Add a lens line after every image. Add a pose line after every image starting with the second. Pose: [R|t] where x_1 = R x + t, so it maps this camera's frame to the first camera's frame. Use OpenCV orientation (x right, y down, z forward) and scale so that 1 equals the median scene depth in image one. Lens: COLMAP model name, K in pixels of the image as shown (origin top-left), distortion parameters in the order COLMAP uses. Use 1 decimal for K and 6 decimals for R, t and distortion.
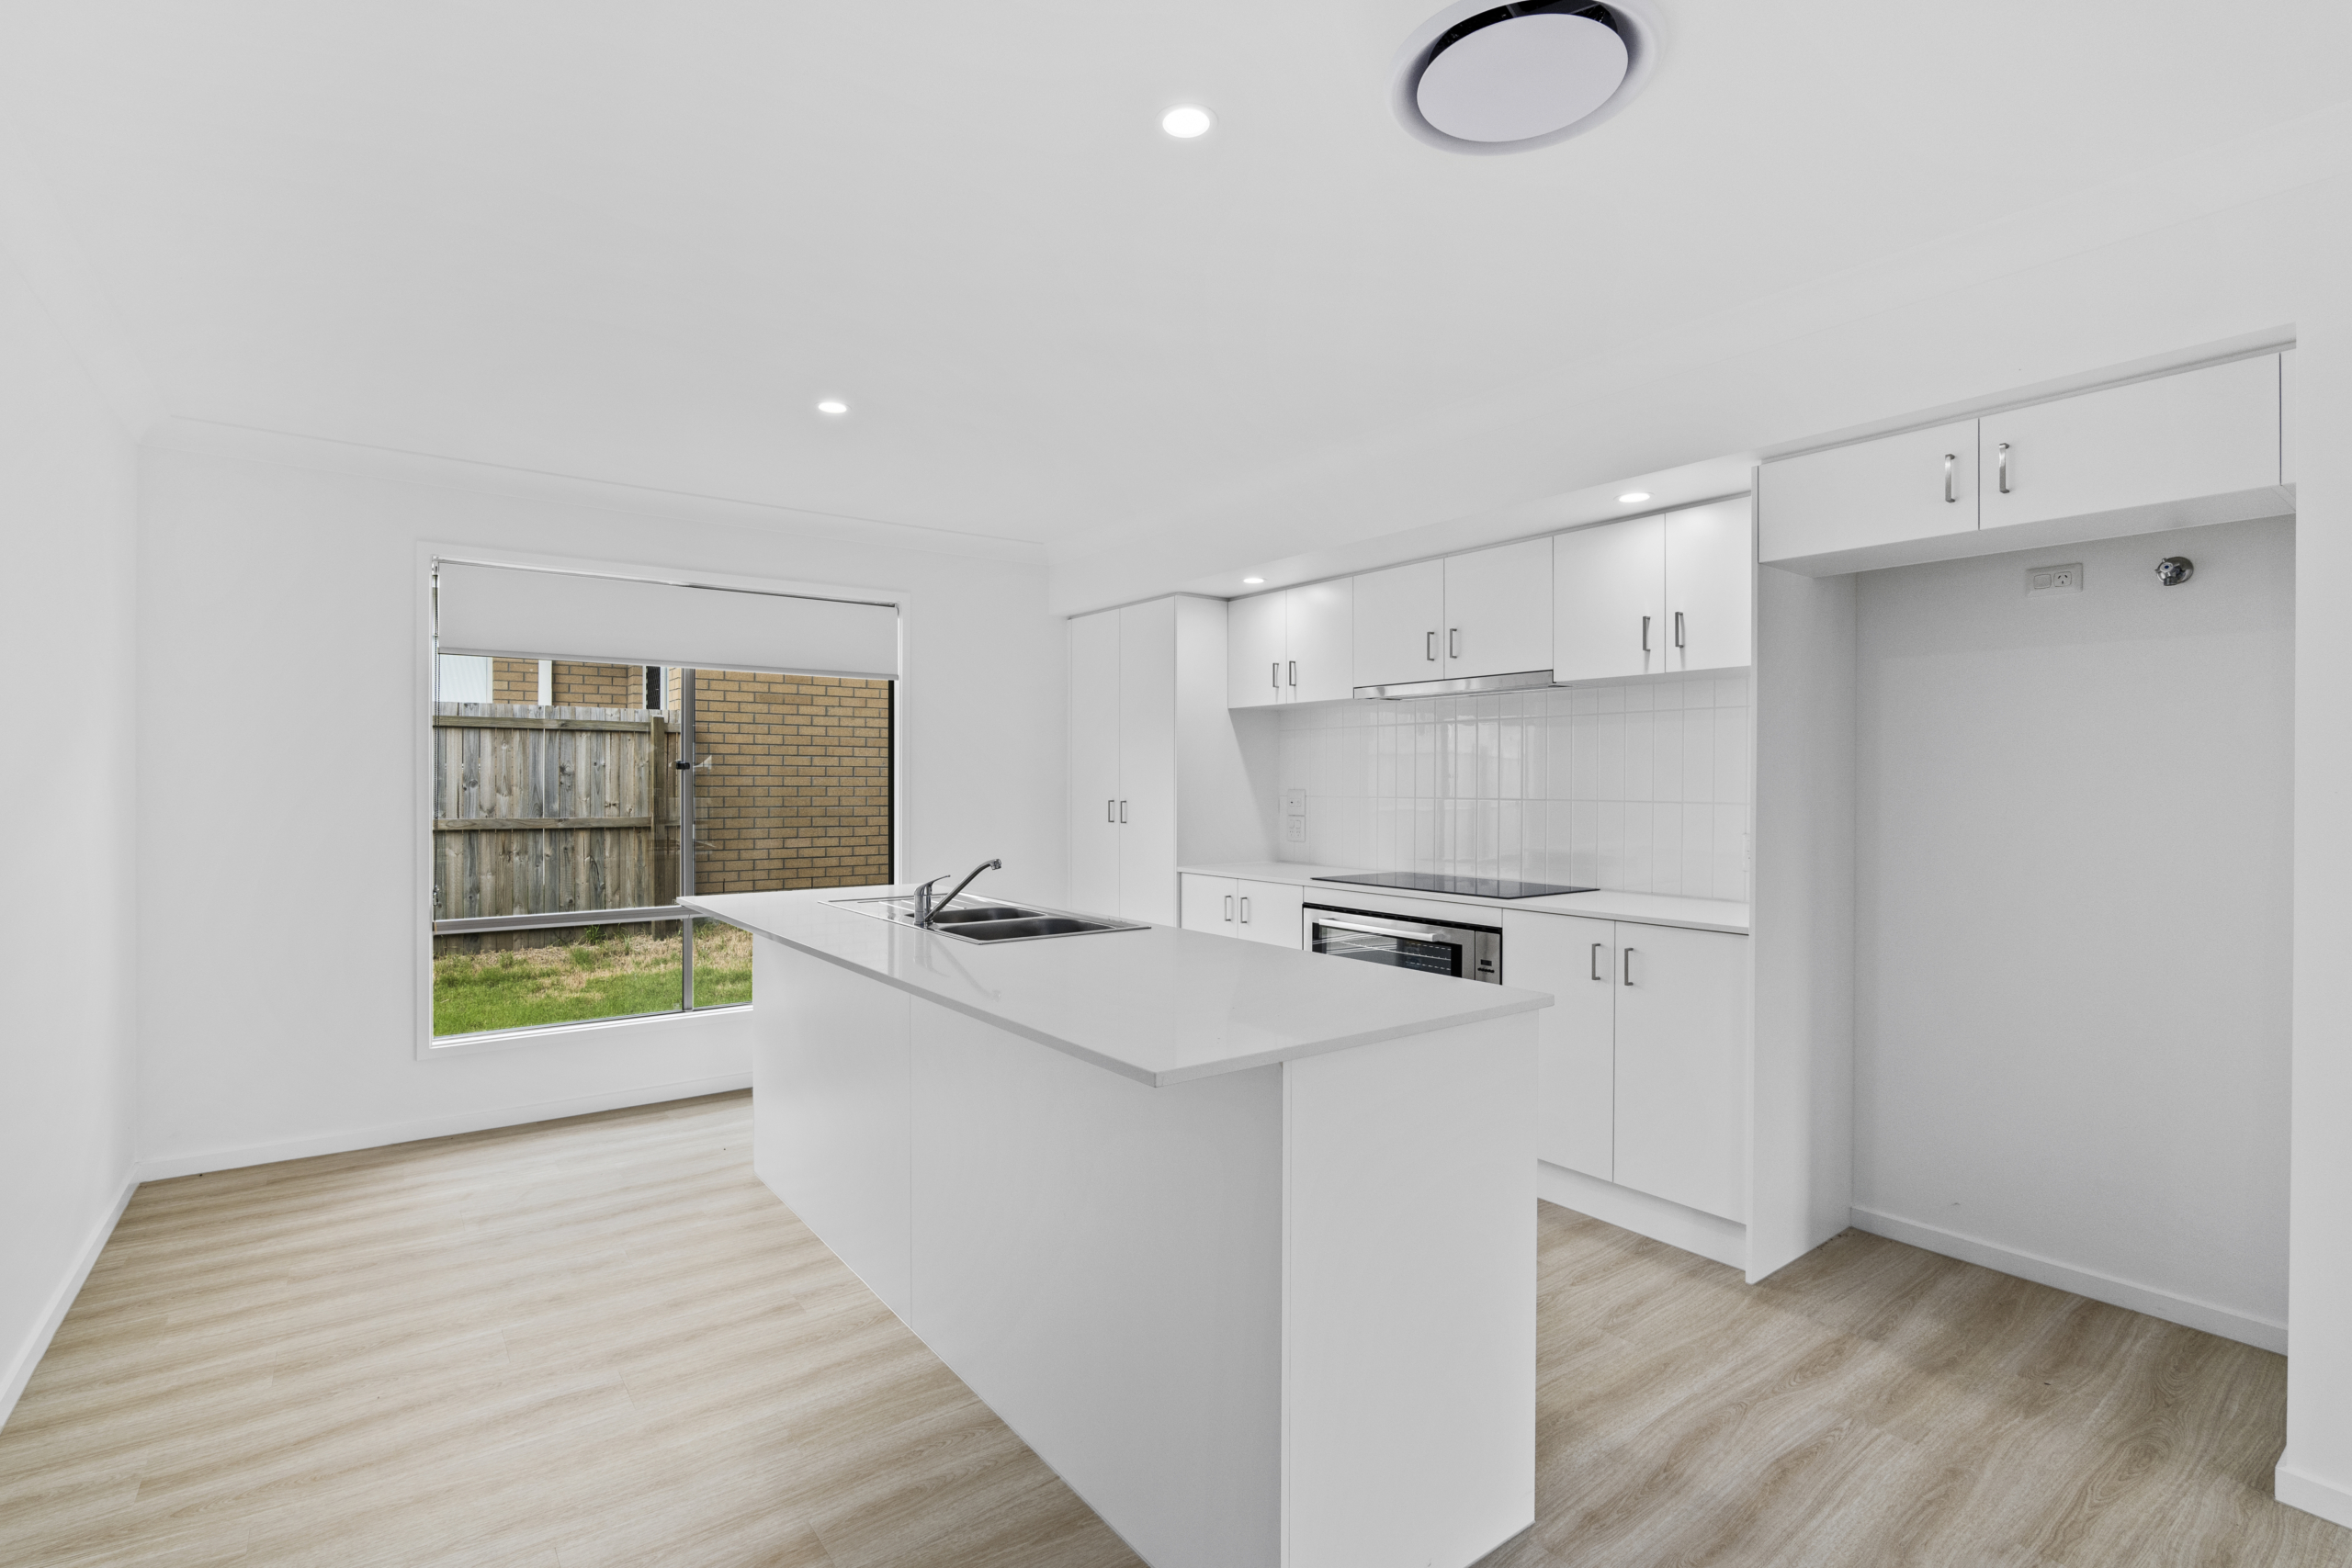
lens RADIAL K [[1092.0, 0, 1180.5], [0, 1092.0, 785.4], [0, 0, 1]] dist [-0.020139, 0.000984]
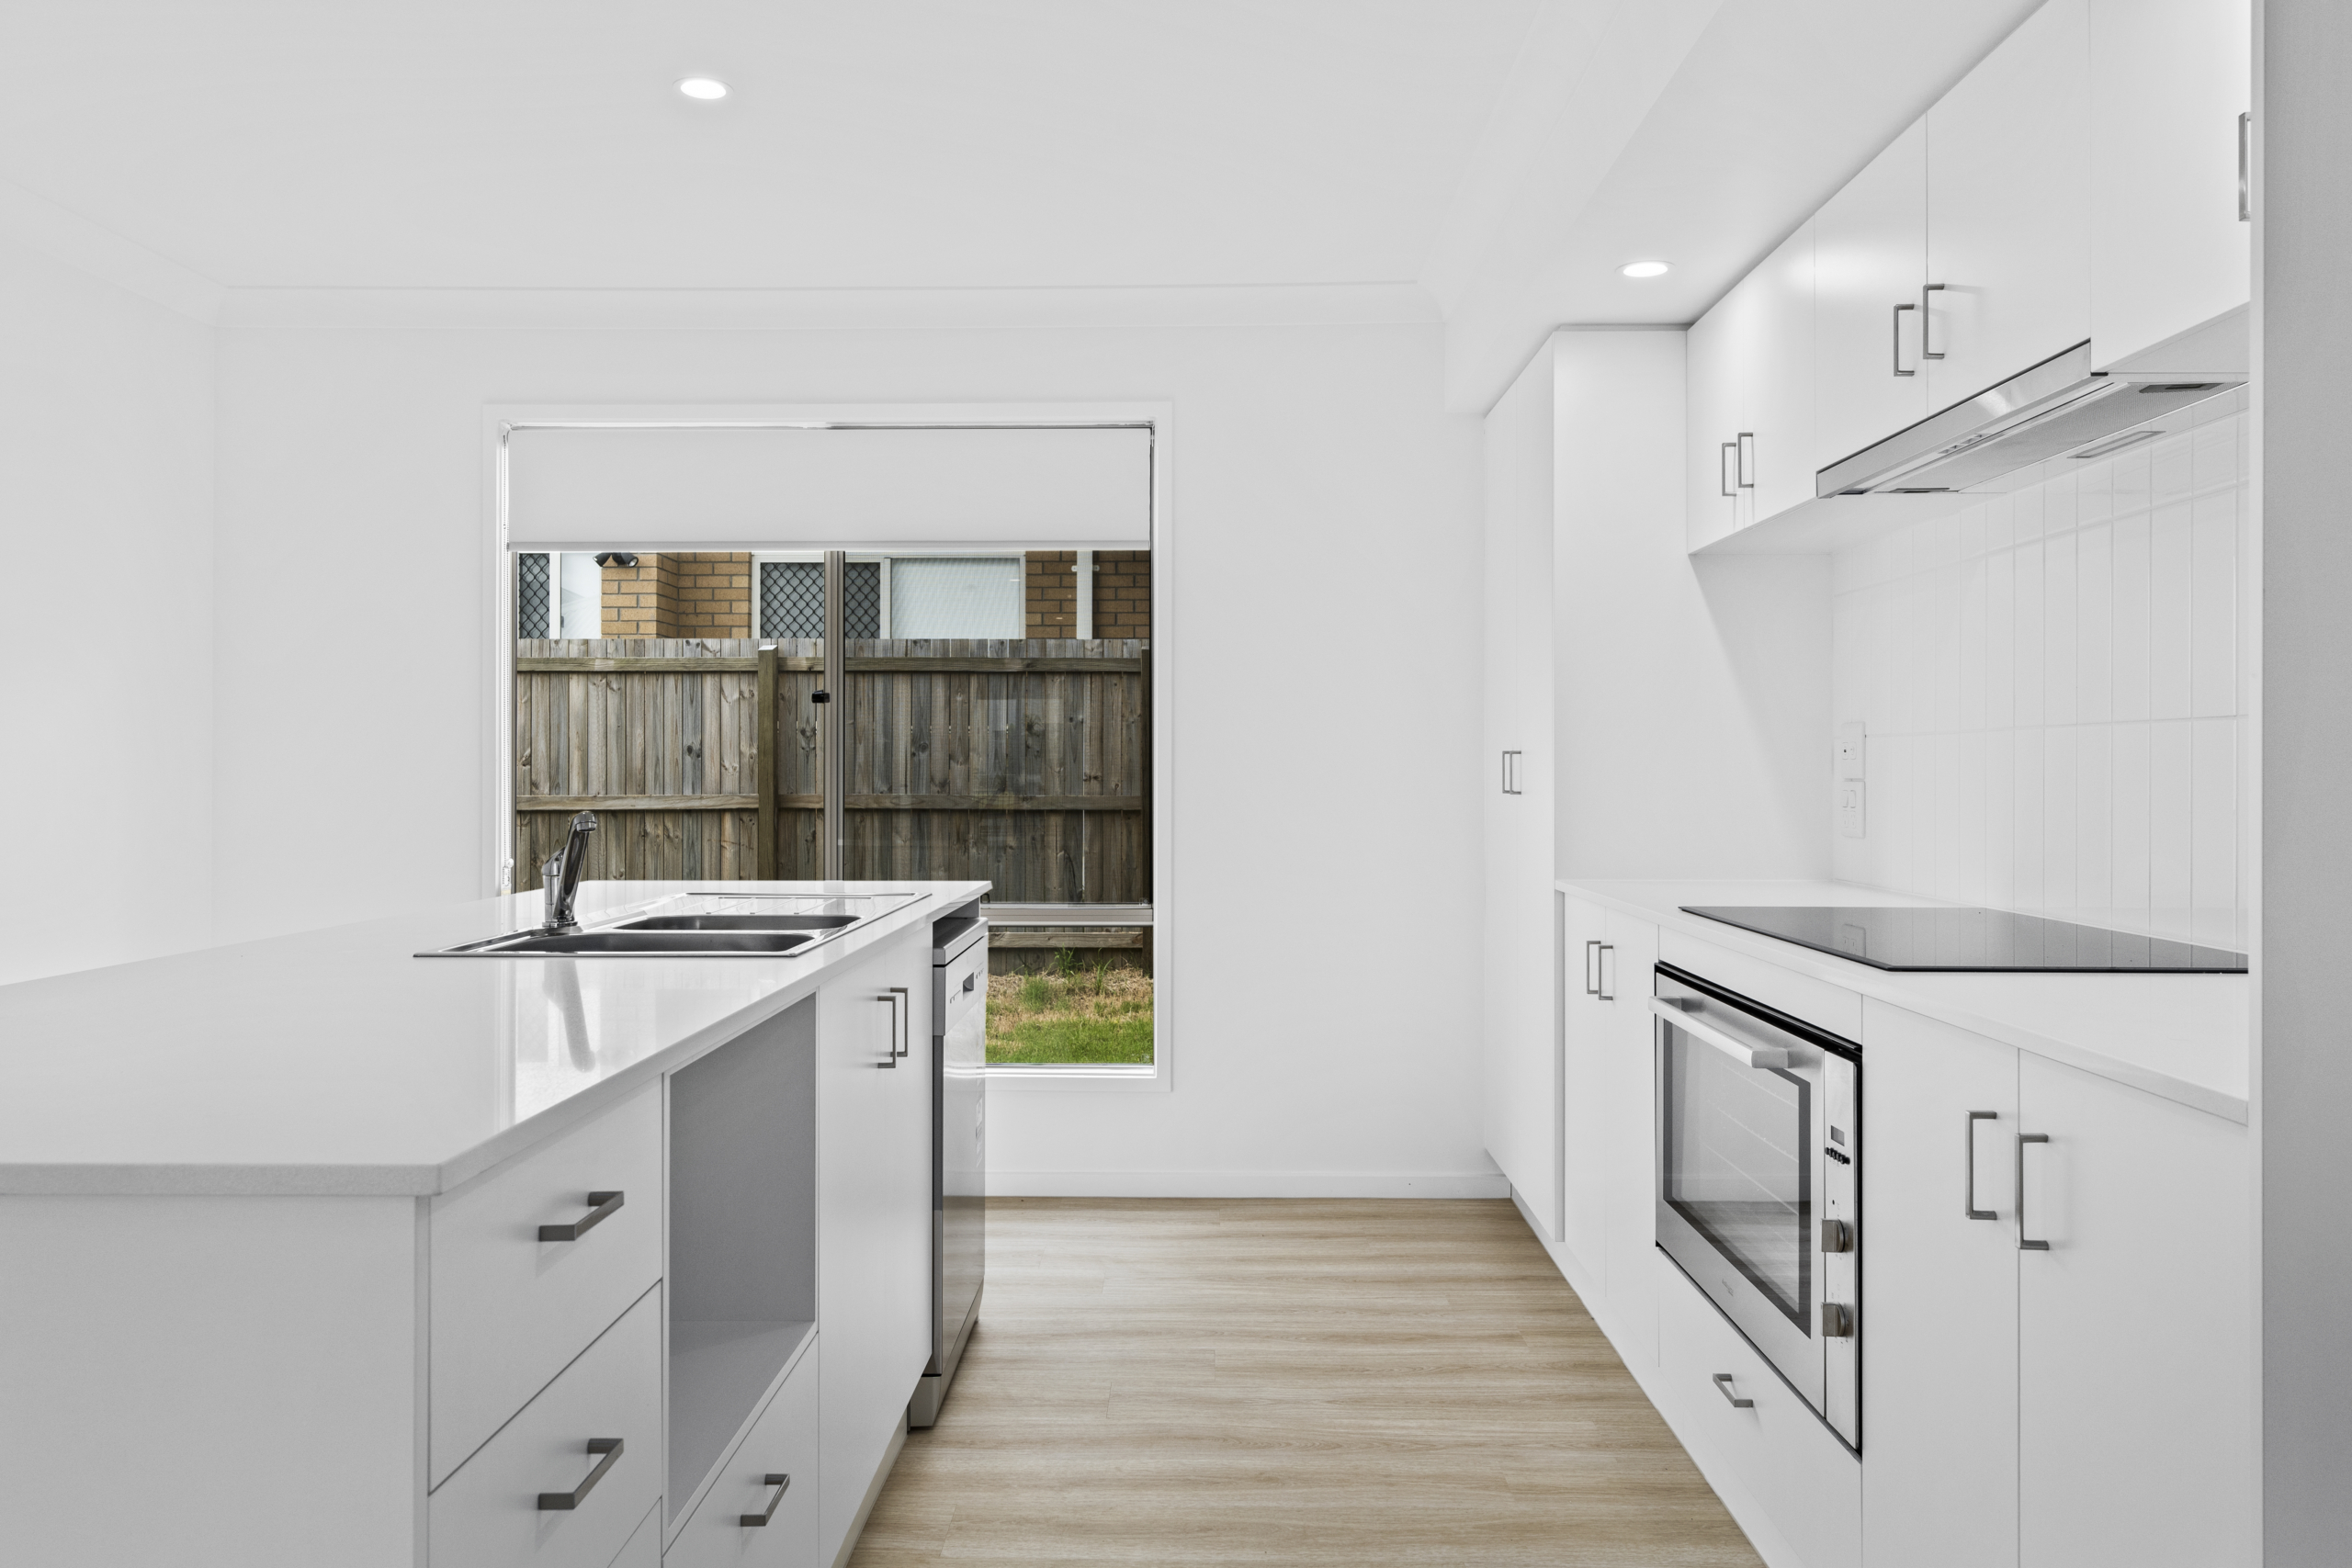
lens RADIAL K [[1721.8, 0, 1176.0], [0, 1721.8, 784.0], [0, 0, 1]] dist [-0.002801, -0.000790]
pose [[0.786952, 0.004674, -0.616997, 0.206273], [-0.002035, 0.999986, 0.004980, 0.016390], [0.617011, -0.002664, 0.786950, 0.168132]]
